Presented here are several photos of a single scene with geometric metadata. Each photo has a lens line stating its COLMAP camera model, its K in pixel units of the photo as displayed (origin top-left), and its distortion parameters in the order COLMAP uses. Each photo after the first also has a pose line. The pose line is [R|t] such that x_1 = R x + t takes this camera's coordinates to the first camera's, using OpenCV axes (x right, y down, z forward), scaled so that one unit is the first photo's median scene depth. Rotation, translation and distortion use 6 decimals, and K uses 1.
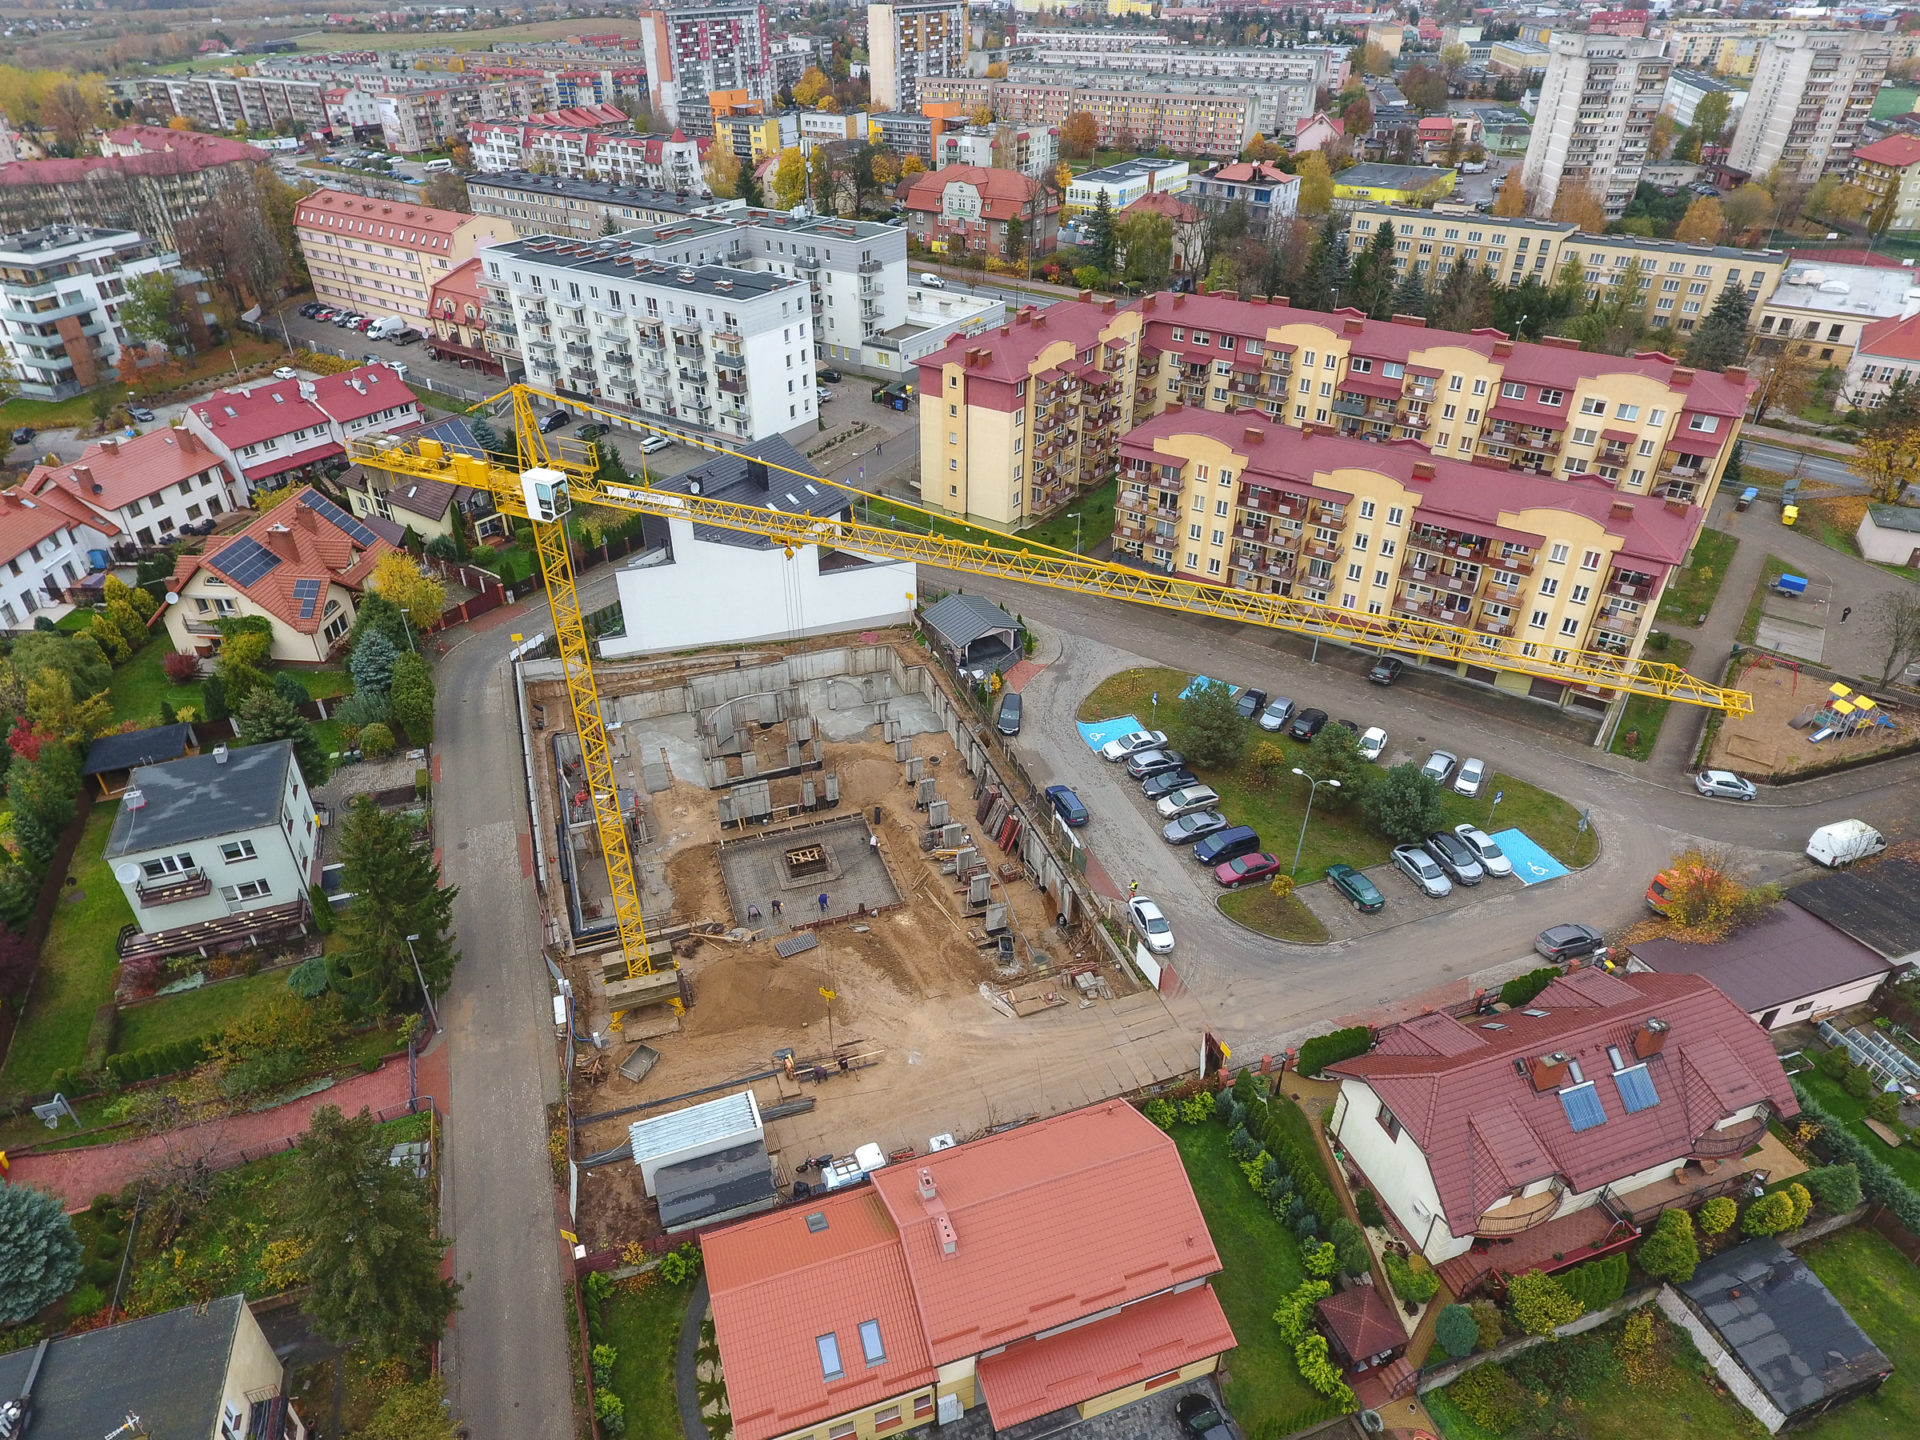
lens RADIAL K [[1165.1, 0, 916.0], [0, 1165.1, 723.9], [0, 0, 1]] dist [0.004175, 0.000347]
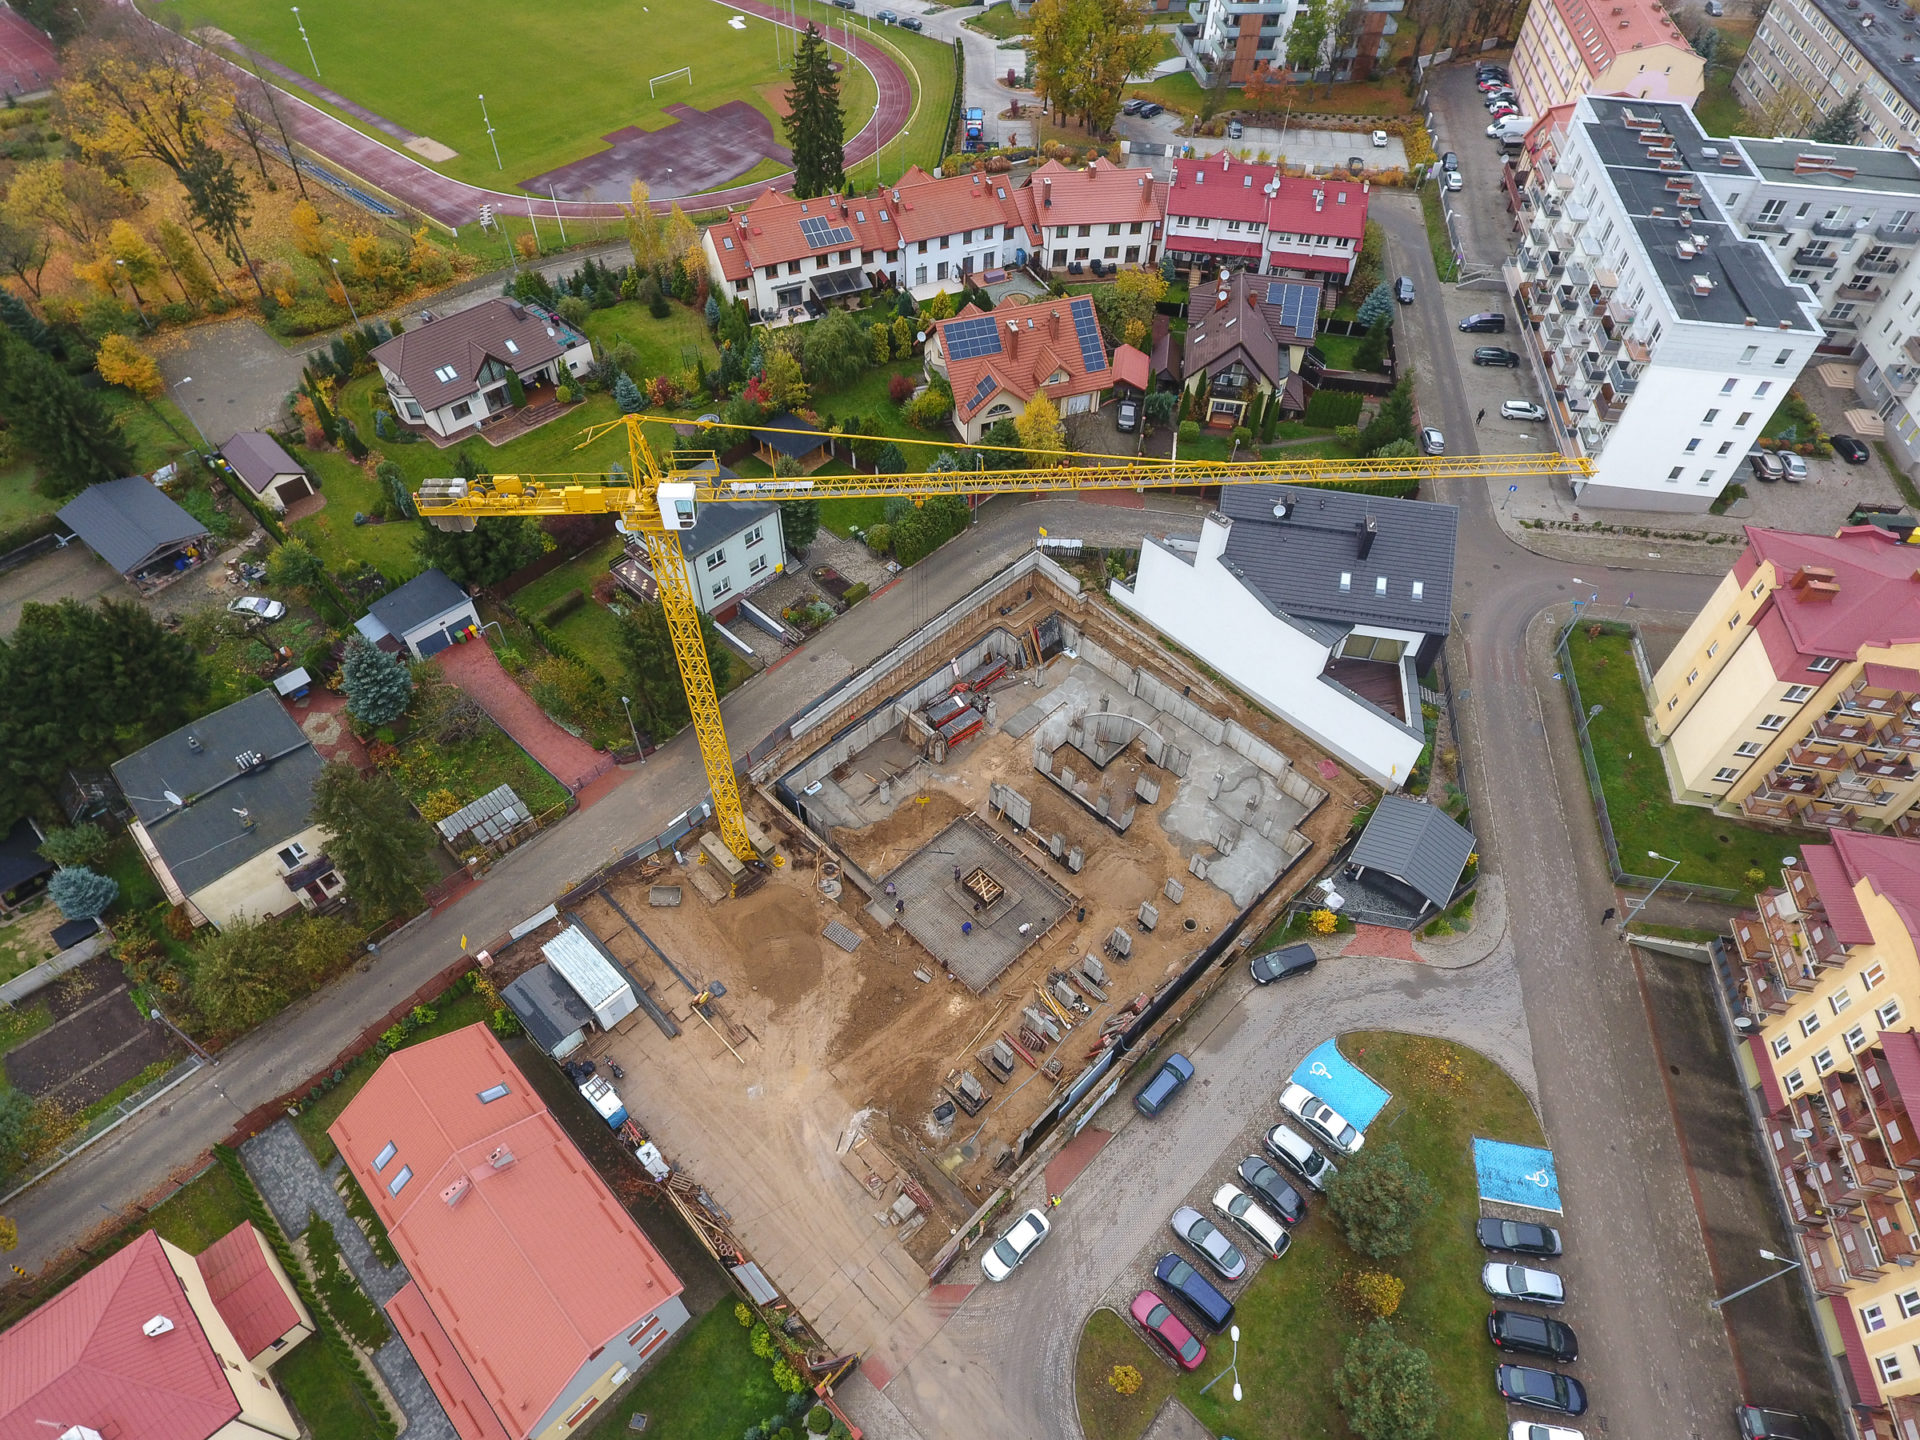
lens RADIAL K [[1098.5, 0, 956.6], [0, 1098.5, 713.2], [0, 0, 1]] dist [0.003553, -0.000222]
pose [[0.449327, 0.687860, -0.570047, 0.228903], [-0.511241, 0.721260, 0.467351, -0.292313], [0.732624, 0.081438, 0.675744, 0.225091]]
